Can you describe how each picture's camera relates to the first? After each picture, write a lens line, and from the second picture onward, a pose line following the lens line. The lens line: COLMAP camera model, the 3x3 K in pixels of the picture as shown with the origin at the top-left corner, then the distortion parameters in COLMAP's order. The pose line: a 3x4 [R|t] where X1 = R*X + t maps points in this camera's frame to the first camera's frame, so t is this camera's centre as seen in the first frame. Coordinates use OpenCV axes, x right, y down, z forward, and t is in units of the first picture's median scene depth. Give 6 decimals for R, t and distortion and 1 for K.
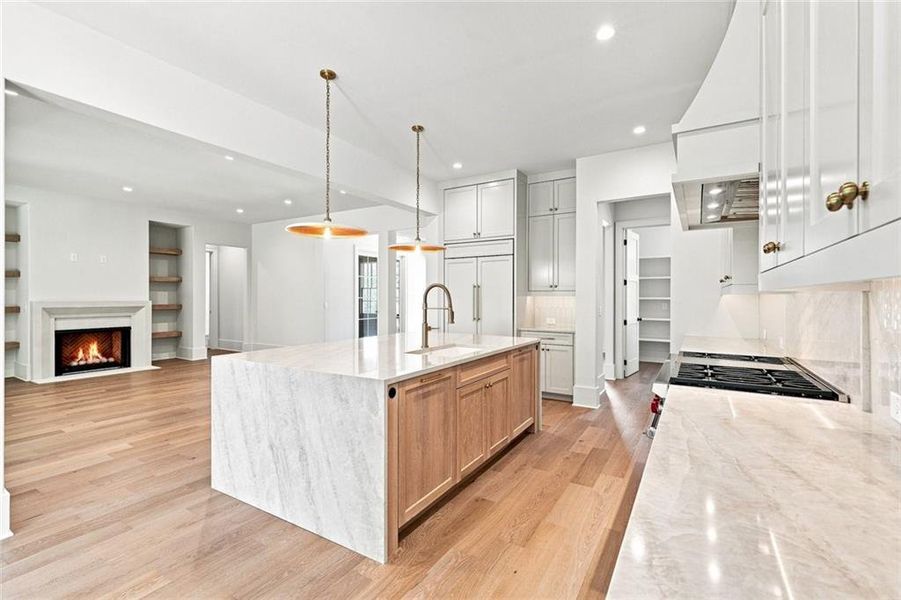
lens RADIAL K [[408.8, 0, 453.3], [0, 408.8, 295.8], [0, 0, 1]] dist [0.012488, -0.000929]
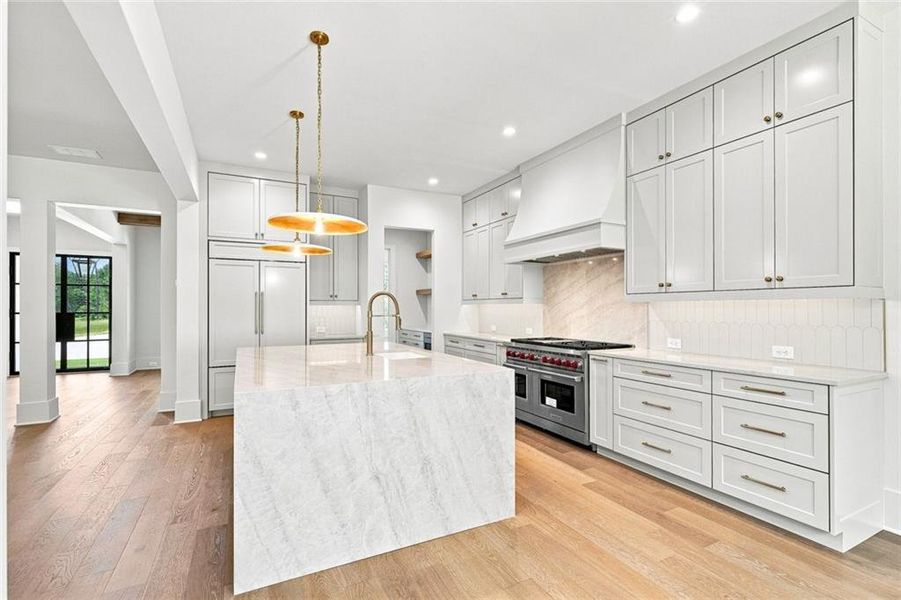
lens RADIAL K [[408.8, 0, 454.8], [0, 408.8, 305.6], [0, 0, 1]] dist [0.012488, -0.000929]
pose [[0.523230, 0.002800, 0.852187, -1.014722], [0.001547, 0.999990, -0.004236, 0.012270], [-0.852190, 0.003535, 0.523220, 0.381483]]
